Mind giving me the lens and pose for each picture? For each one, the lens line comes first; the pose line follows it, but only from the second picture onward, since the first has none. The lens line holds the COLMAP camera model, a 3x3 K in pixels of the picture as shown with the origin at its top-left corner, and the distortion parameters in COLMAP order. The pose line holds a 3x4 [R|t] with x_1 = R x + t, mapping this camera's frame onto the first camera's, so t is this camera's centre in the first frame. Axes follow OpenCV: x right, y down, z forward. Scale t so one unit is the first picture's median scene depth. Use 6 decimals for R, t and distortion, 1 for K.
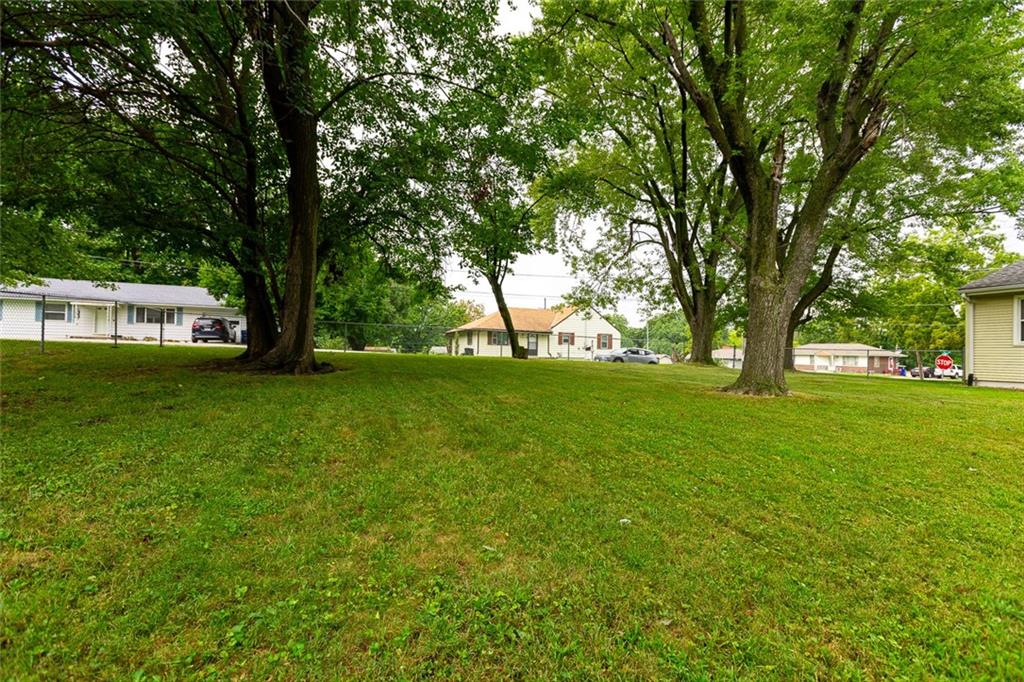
lens RADIAL K [[454.7, 0, 512.4], [0, 454.7, 343.9], [0, 0, 1]] dist [0.001293, 0.000143]
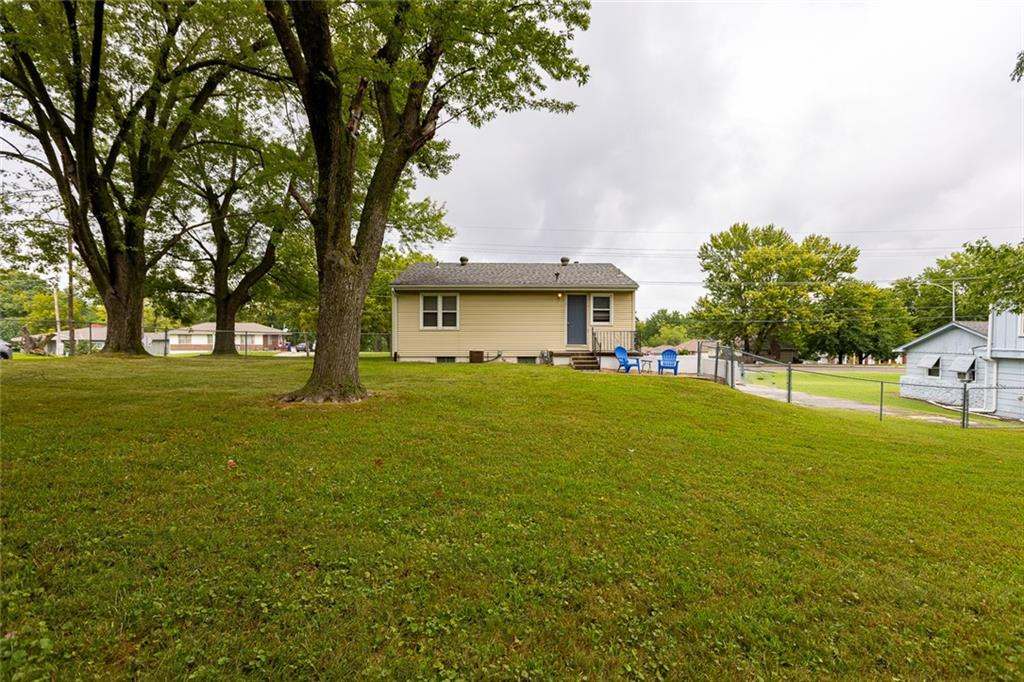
lens RADIAL K [[454.7, 0, 512.8], [0, 454.7, 339.6], [0, 0, 1]] dist [0.001293, 0.000143]
pose [[0.355414, -0.026507, 0.934333, -0.038788], [-0.011704, 0.999393, 0.032805, -0.009478], [-0.934636, -0.022595, 0.354888, 0.171134]]
